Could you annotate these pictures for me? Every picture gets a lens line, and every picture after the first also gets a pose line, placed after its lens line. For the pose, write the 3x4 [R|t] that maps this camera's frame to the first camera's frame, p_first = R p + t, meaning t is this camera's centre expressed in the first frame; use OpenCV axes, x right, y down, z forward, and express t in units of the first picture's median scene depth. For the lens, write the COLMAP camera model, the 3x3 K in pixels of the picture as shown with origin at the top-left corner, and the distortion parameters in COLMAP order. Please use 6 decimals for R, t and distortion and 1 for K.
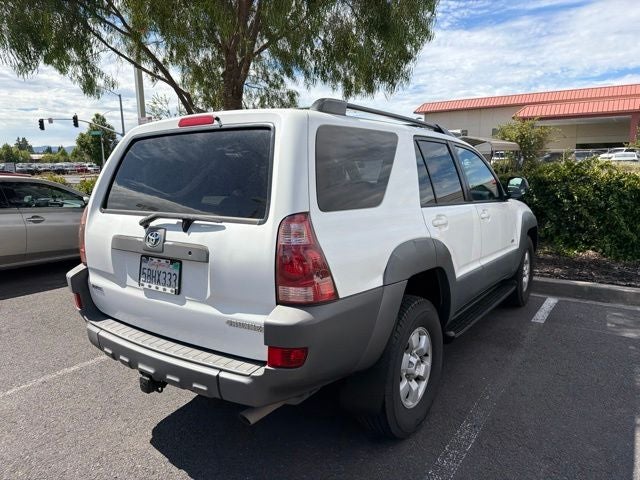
lens RADIAL K [[447.6, 0, 323.6], [0, 447.6, 234.4], [0, 0, 1]] dist [0.040127, -0.050720]
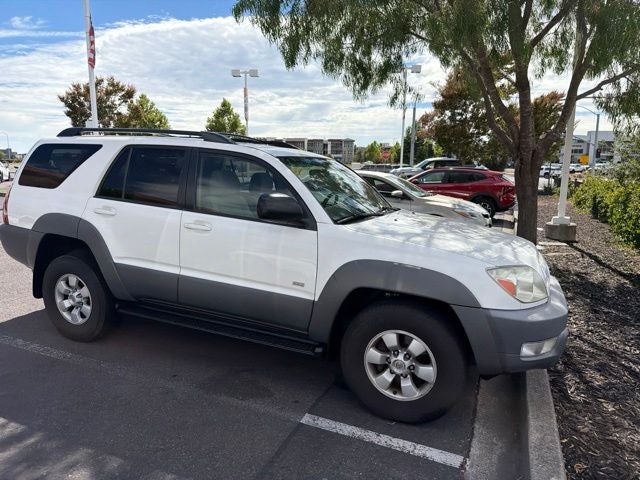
lens RADIAL K [[447.6, 0, 320.3], [0, 447.6, 241.7], [0, 0, 1]] dist [0.040127, -0.050720]
pose [[0.203255, 0.187828, -0.960941, 2.058309], [-0.170485, 0.973225, 0.154168, -0.311359], [0.964169, 0.132491, 0.229835, 1.631796]]
